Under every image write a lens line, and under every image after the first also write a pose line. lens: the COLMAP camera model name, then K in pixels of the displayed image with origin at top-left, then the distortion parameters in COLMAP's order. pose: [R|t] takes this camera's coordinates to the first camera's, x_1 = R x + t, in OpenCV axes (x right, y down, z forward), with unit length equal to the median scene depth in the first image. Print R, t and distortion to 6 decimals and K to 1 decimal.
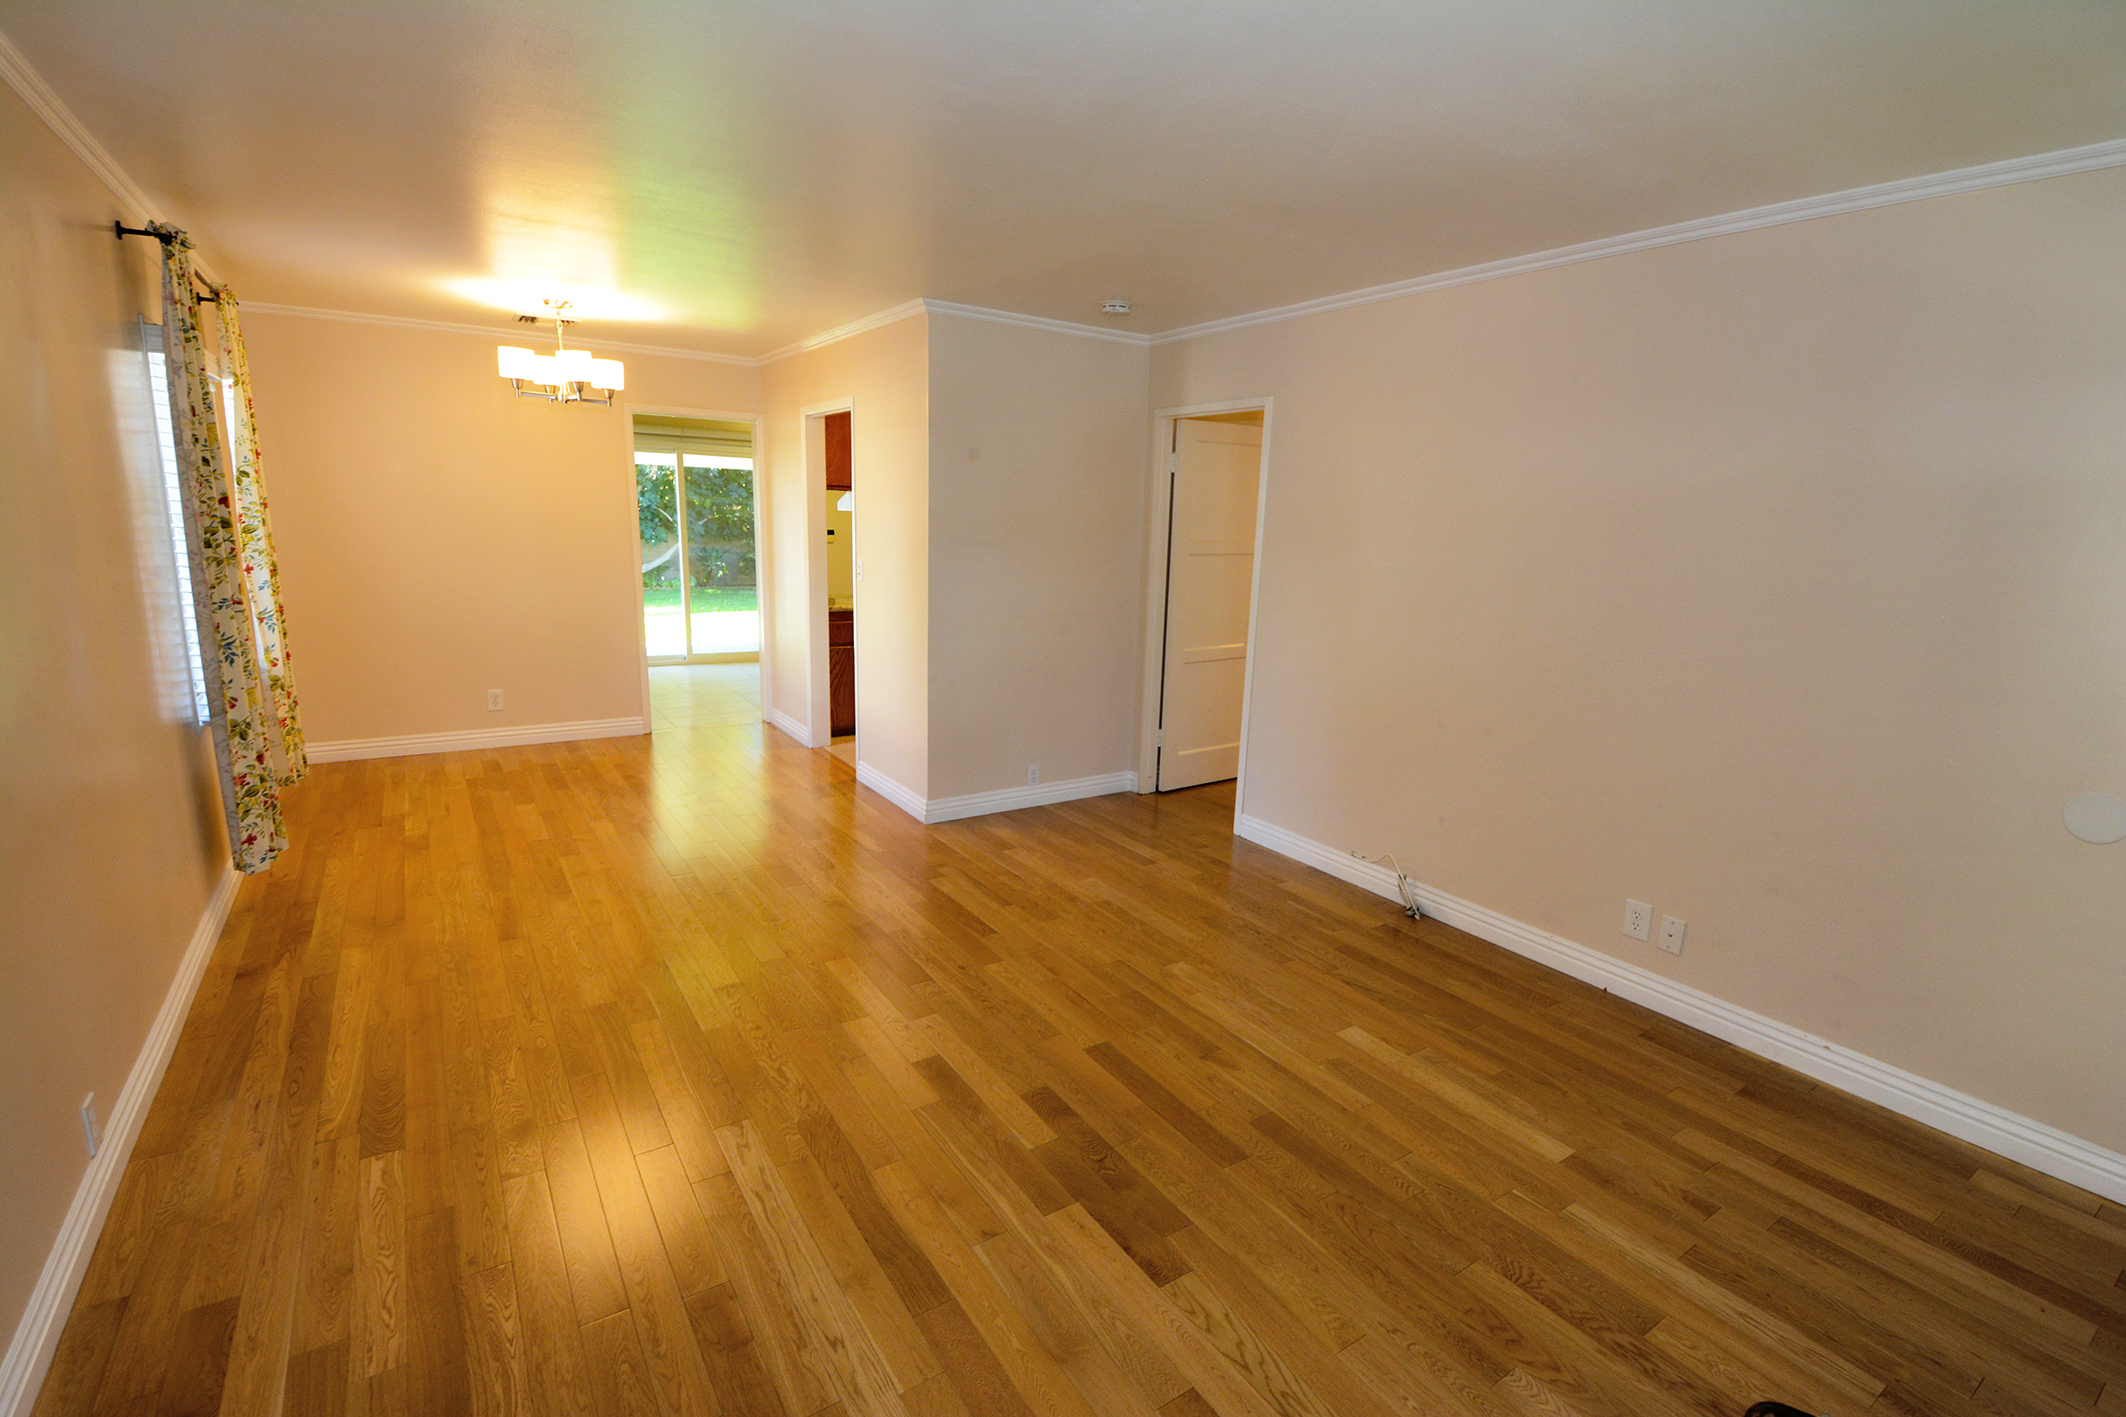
lens RADIAL K [[972.0, 0, 1063.0], [0, 972.0, 708.5], [0, 0, 1]] dist [0.024875, -0.022259]
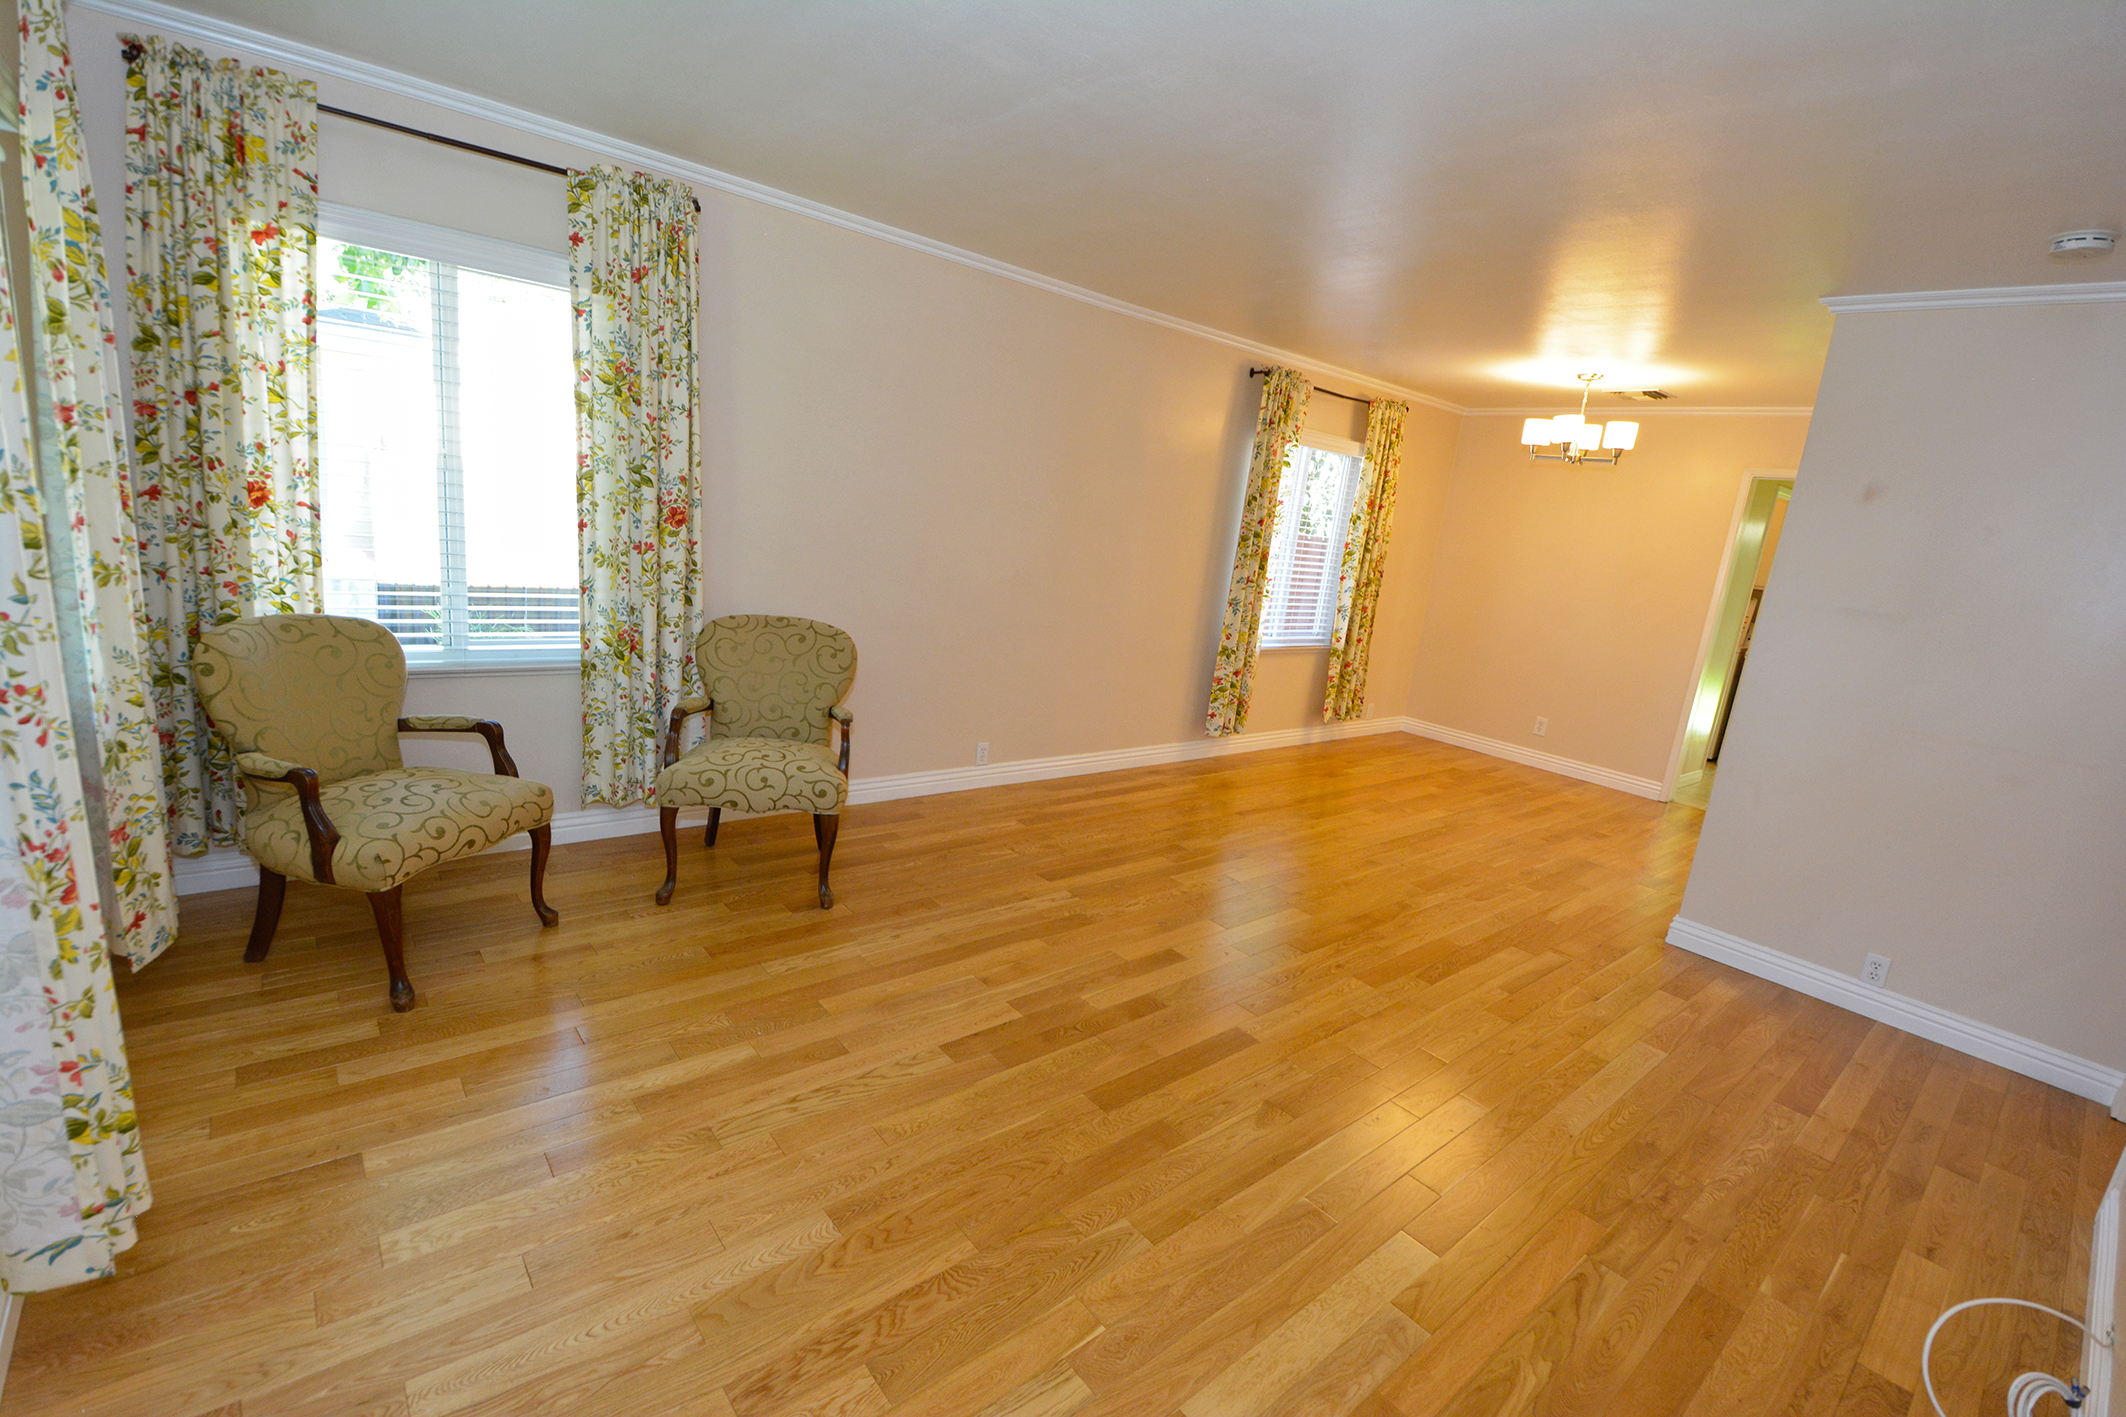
lens RADIAL K [[919.0, 0, 1071.1], [0, 919.0, 717.3], [0, 0, 1]] dist [0.011776, -0.017953]
pose [[0.117991, 0.199993, -0.972667, 0.729758], [-0.298448, 0.941365, 0.157354, -0.043893], [0.947104, 0.271724, 0.170761, 0.495394]]
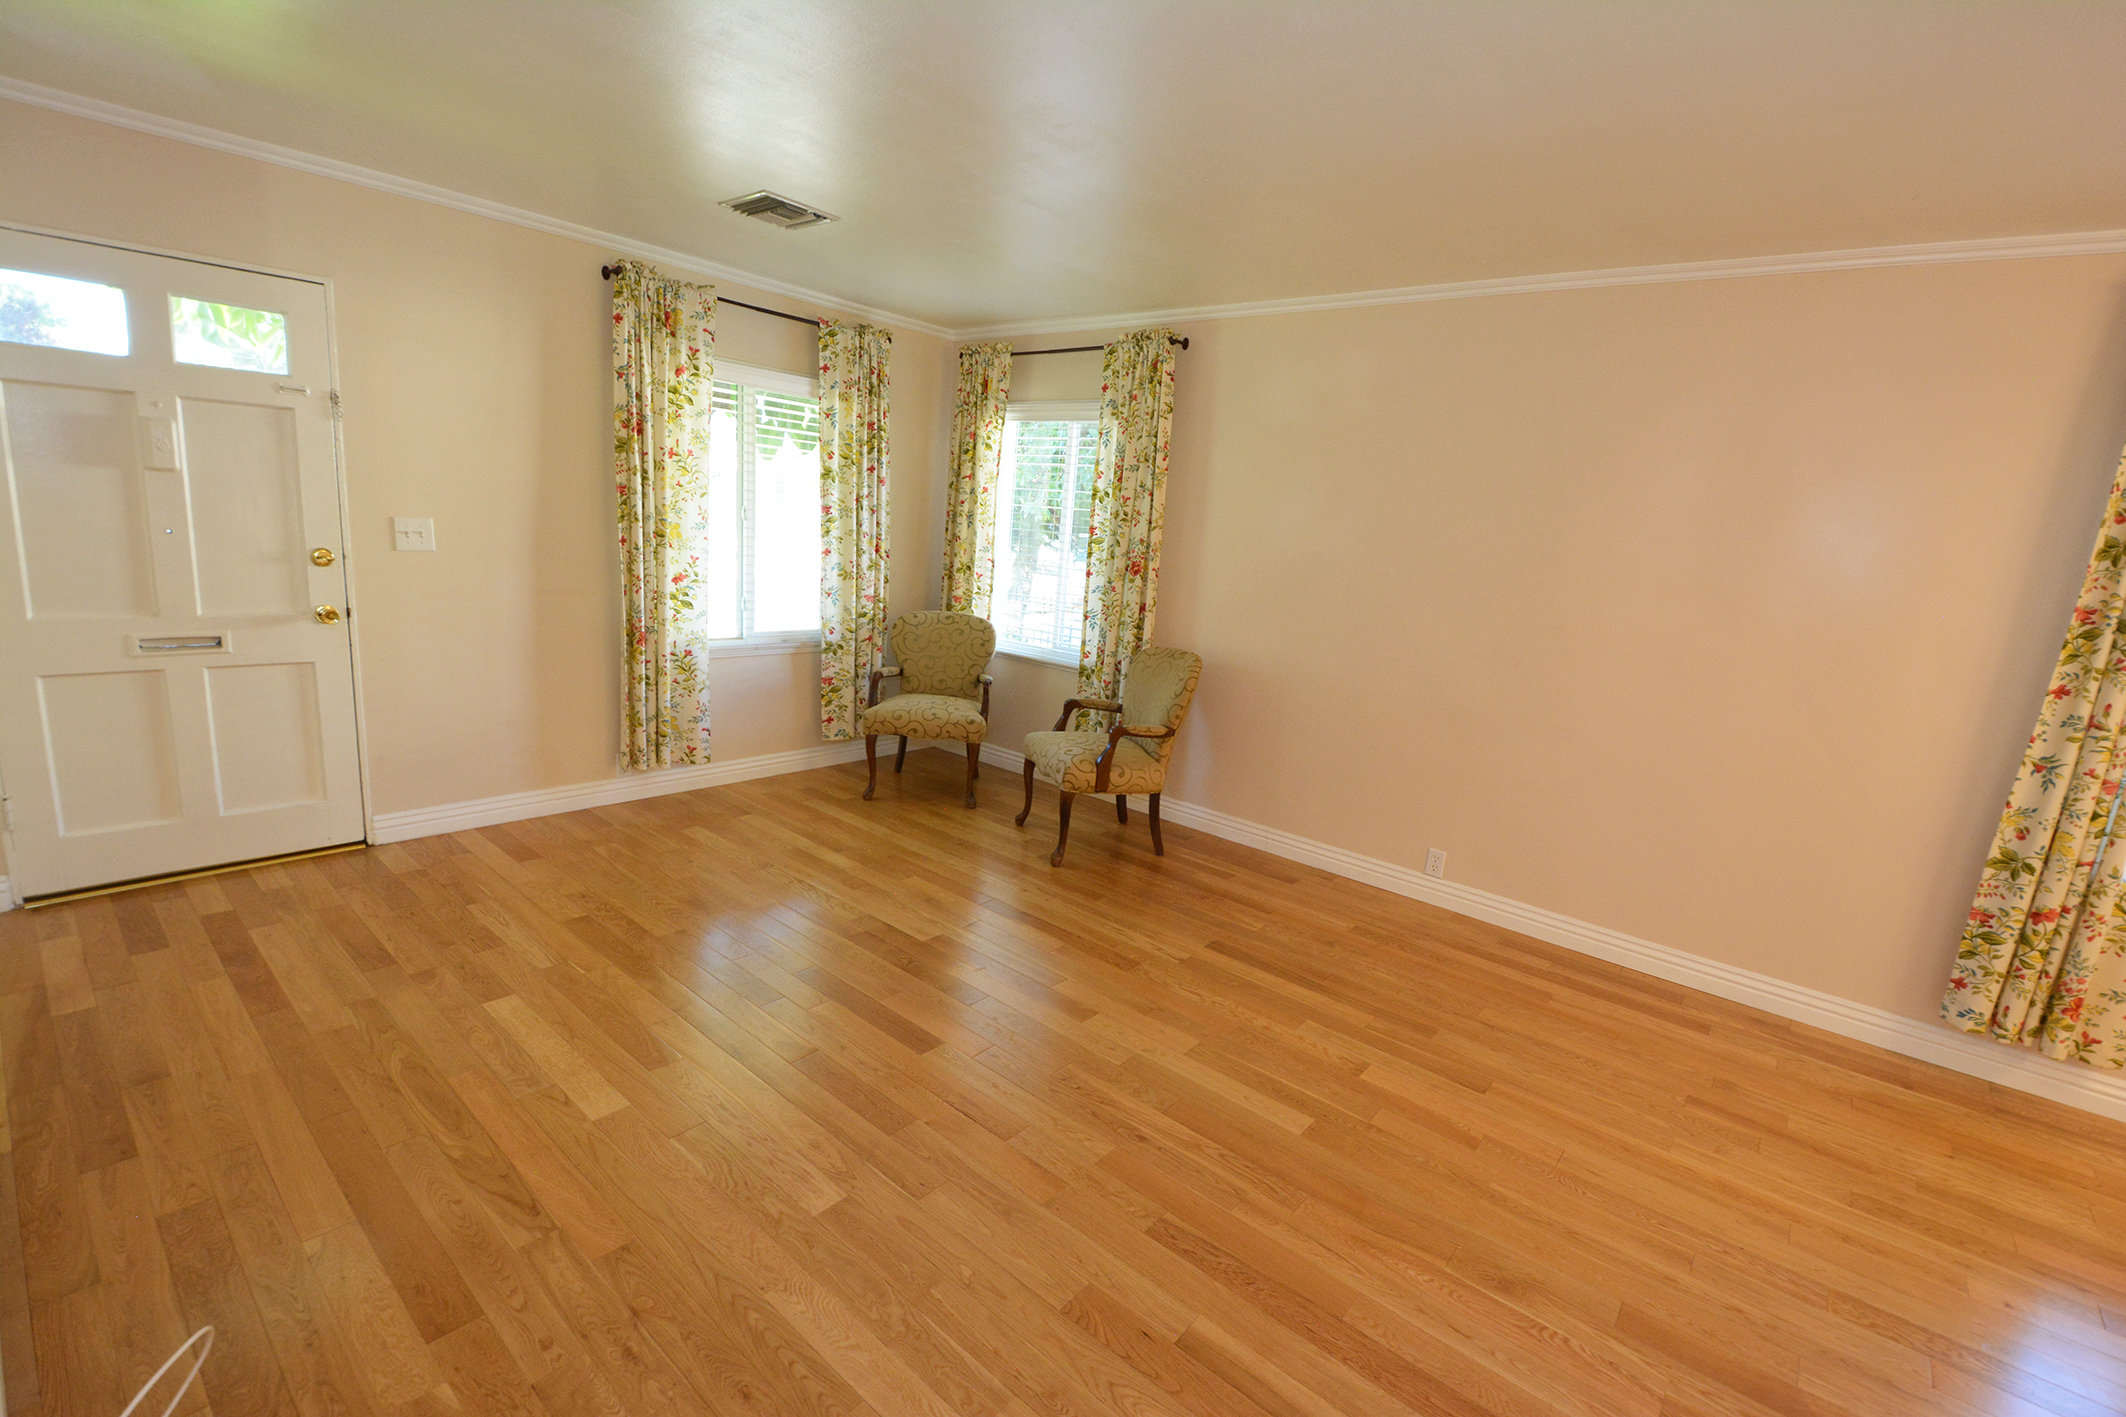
lens RADIAL K [[919.0, 0, 1071.1], [0, 919.0, 717.3], [0, 0, 1]] dist [0.011776, -0.017953]
pose [[-0.952509, -0.048561, -0.300614, 0.159186], [-0.165578, 0.911101, 0.377463, -0.253042], [0.255560, 0.409312, -0.875873, 1.426177]]
